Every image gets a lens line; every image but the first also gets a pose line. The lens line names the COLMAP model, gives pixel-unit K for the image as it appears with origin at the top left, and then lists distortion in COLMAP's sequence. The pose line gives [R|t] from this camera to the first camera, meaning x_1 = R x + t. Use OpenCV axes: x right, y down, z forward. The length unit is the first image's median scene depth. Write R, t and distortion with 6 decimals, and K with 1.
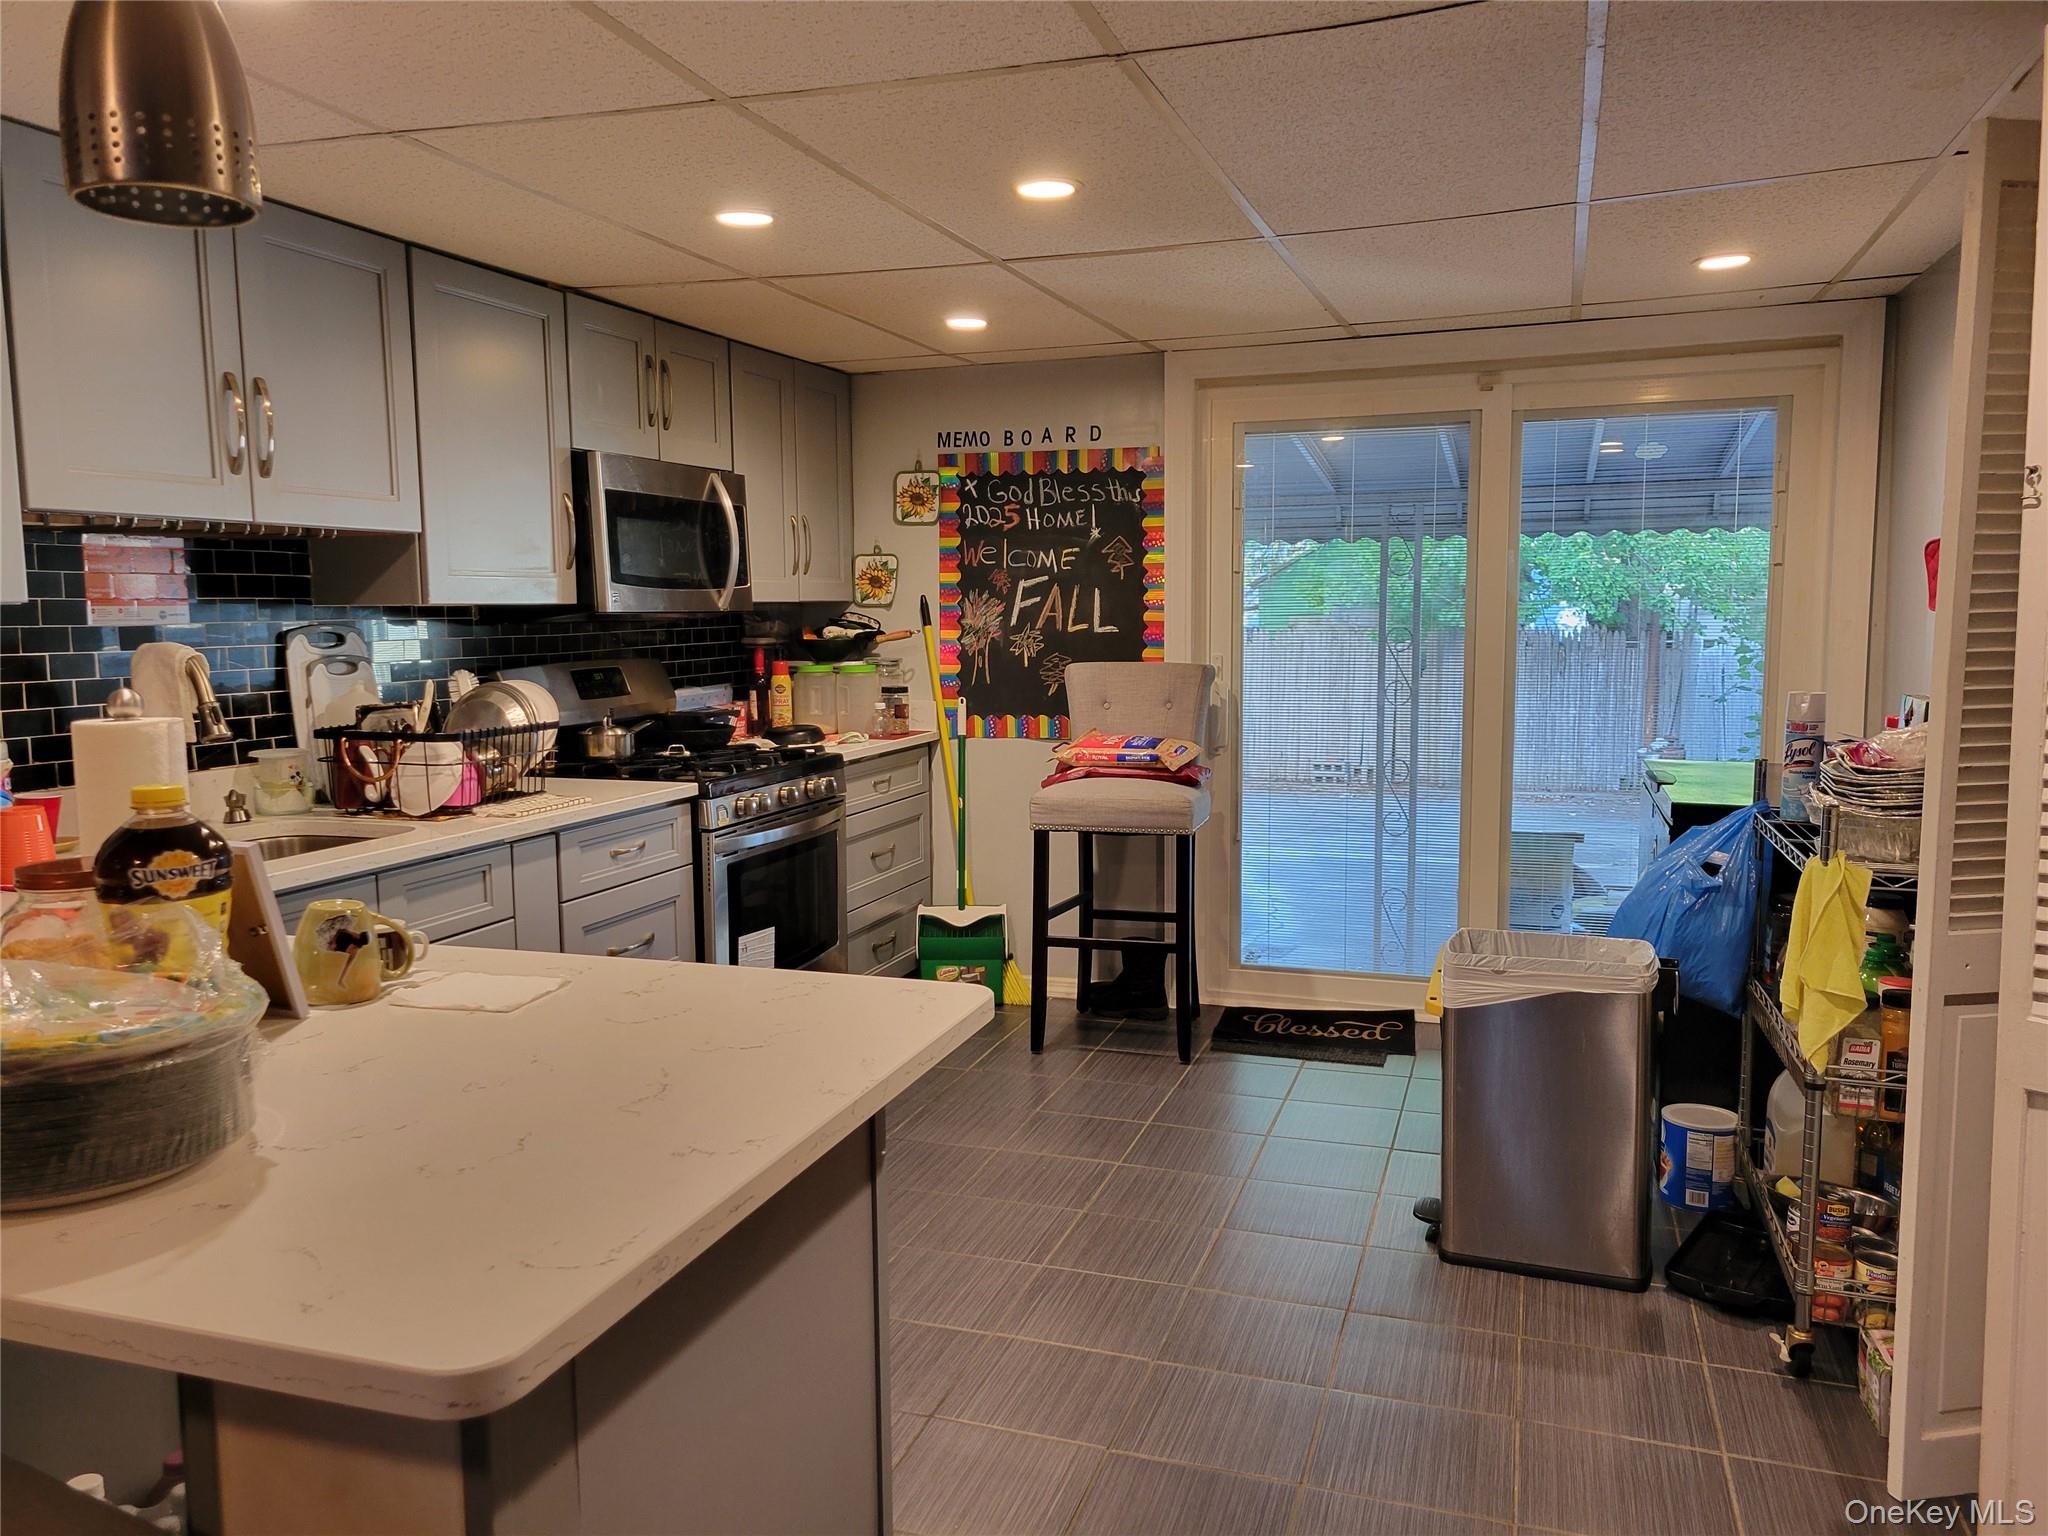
lens RADIAL K [[1572.2, 0, 975.5], [0, 1572.2, 781.9], [0, 0, 1]] dist [0.048331, -0.018472]
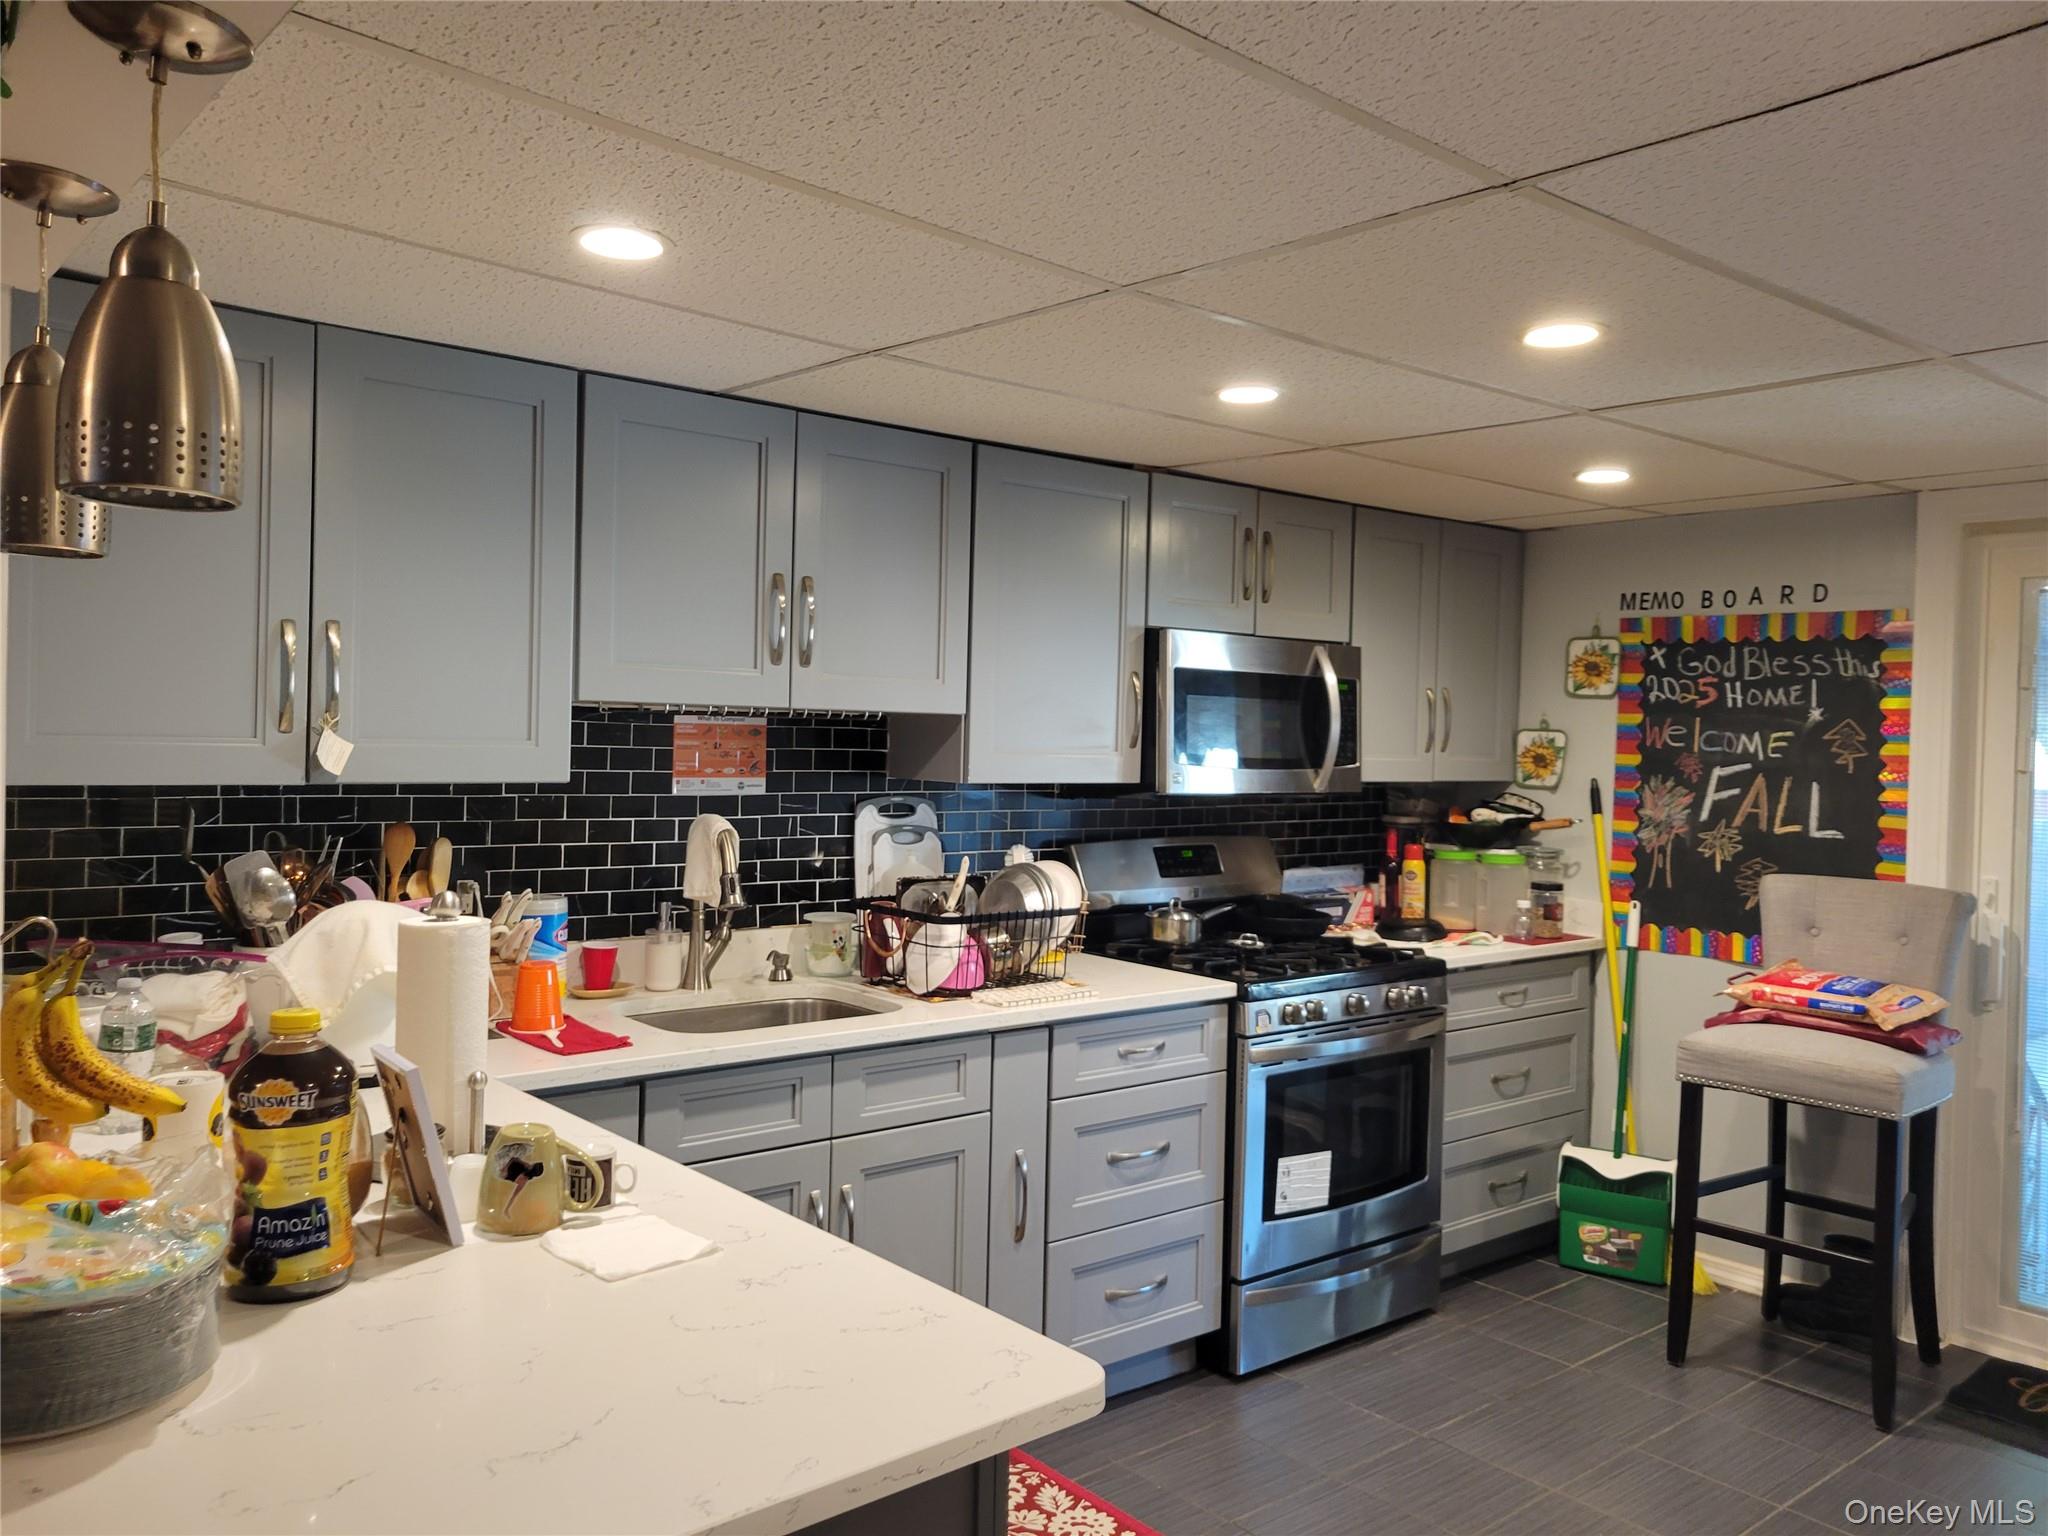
lens RADIAL K [[1572.2, 0, 986.2], [0, 1572.2, 758.0], [0, 0, 1]] dist [0.048331, -0.018472]
pose [[0.862509, 0.040675, -0.504404, 0.137136], [-0.089529, 0.993306, -0.072992, -0.043551], [0.498058, 0.108116, 0.860377, 0.103218]]
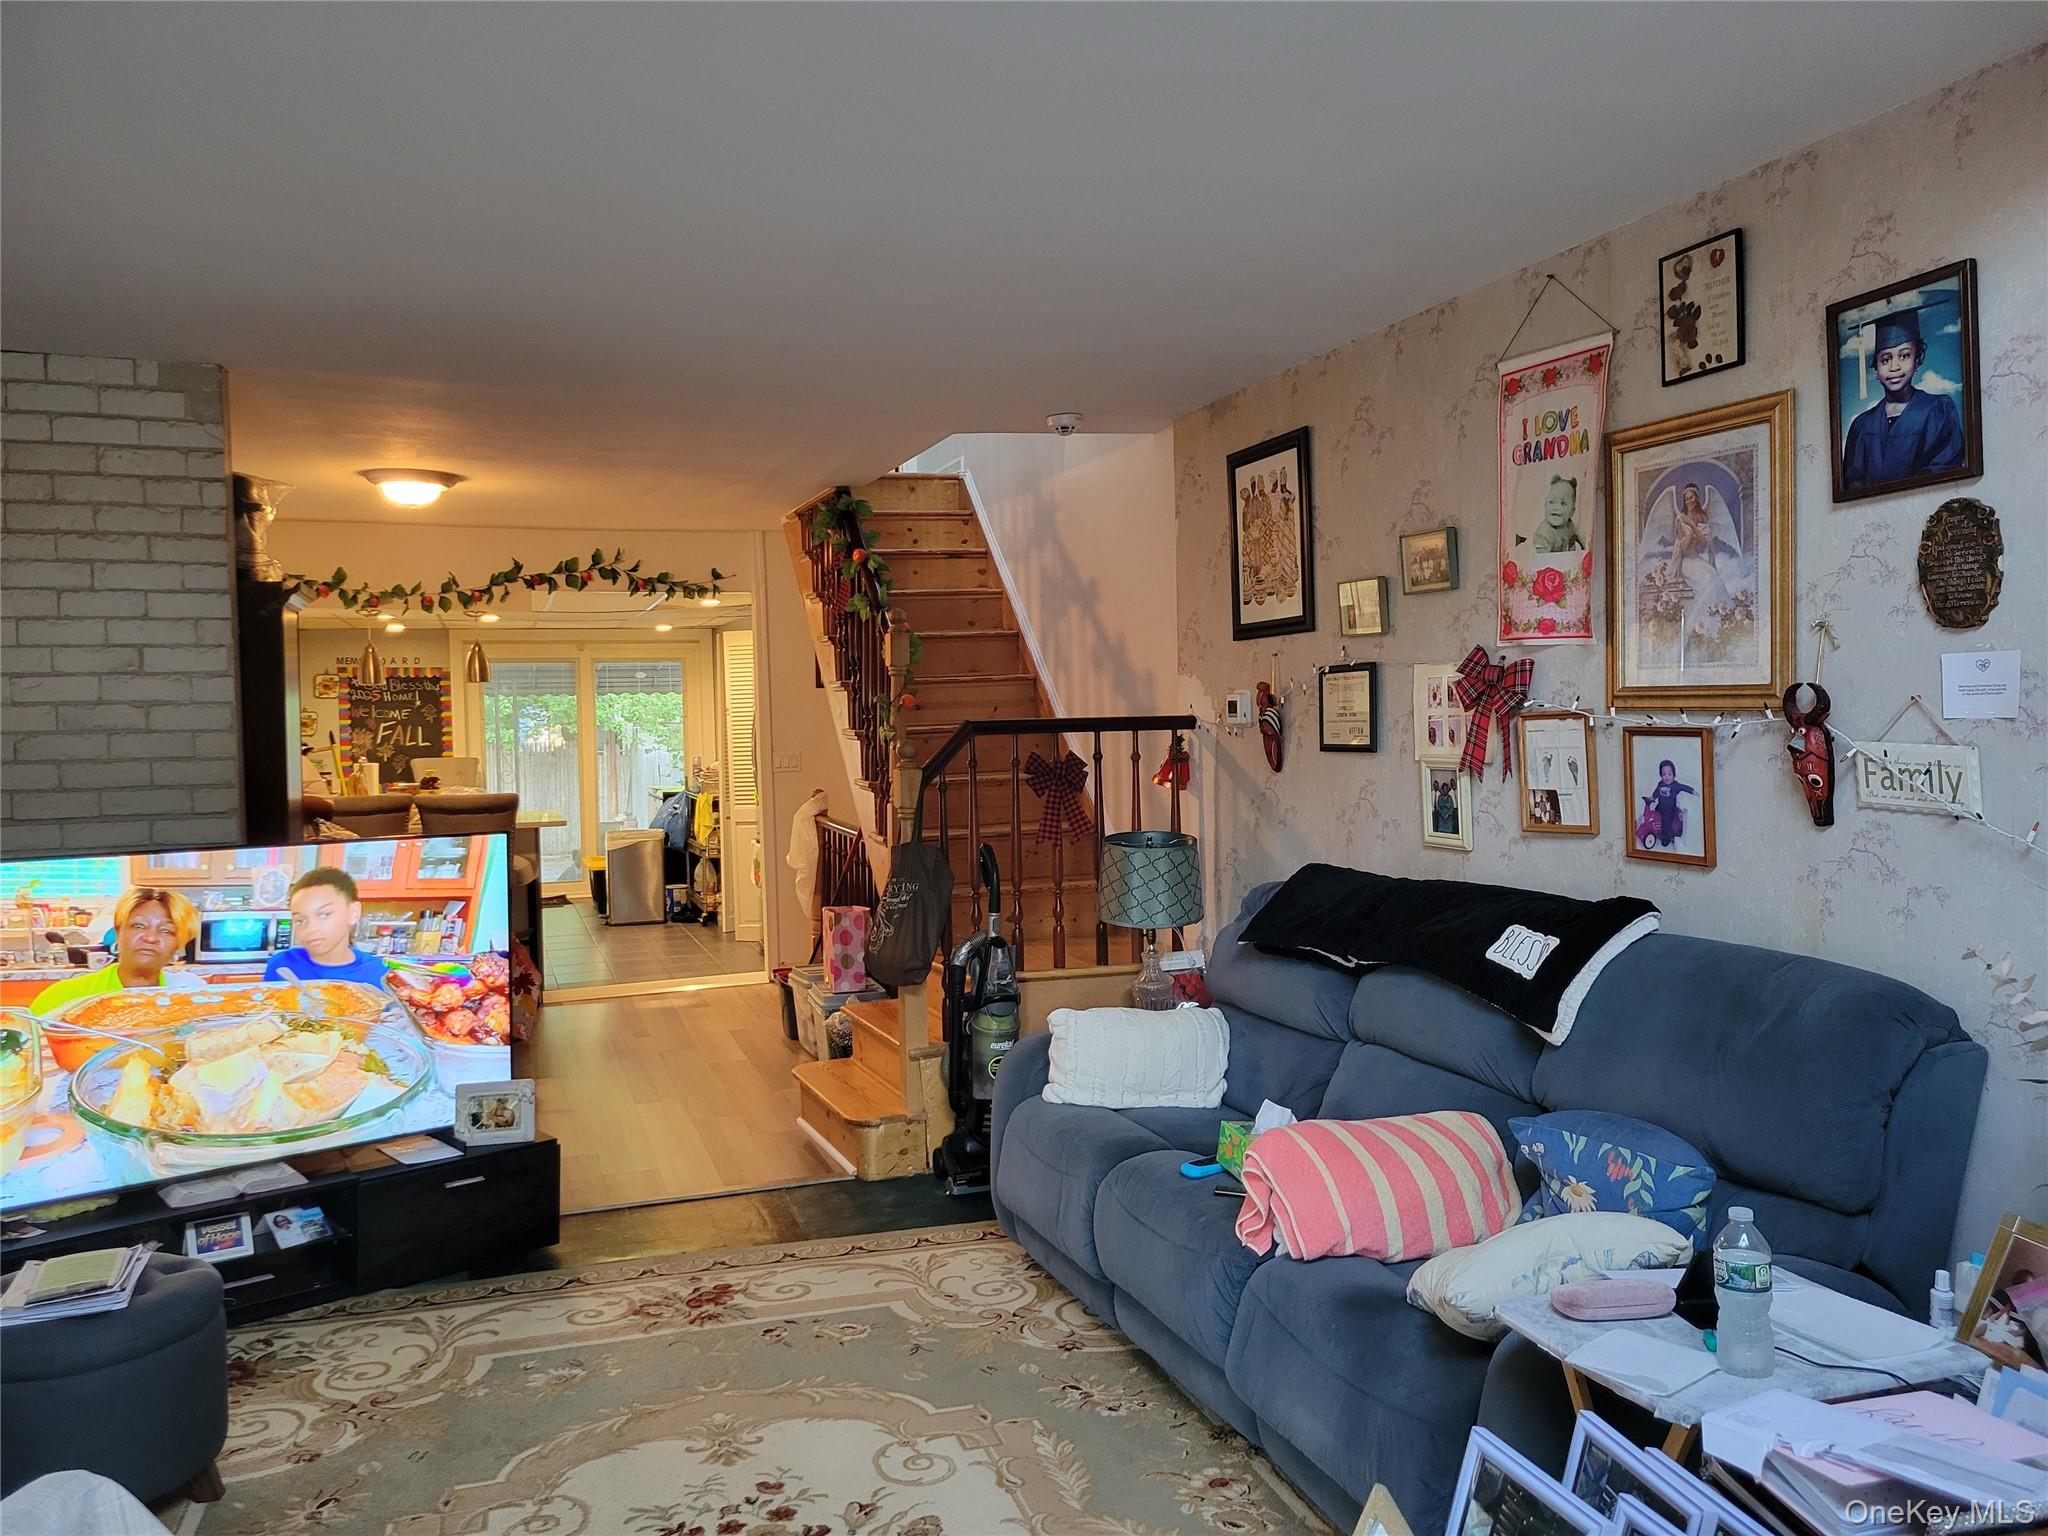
lens RADIAL K [[1572.2, 0, 1007.9], [0, 1572.2, 768.0], [0, 0, 1]] dist [0.048331, -0.018472]
pose [[0.785085, -0.031166, 0.618603, -0.776594], [0.082500, 0.995096, -0.054568, 0.154142], [-0.613869, 0.093875, 0.783806, -1.529987]]
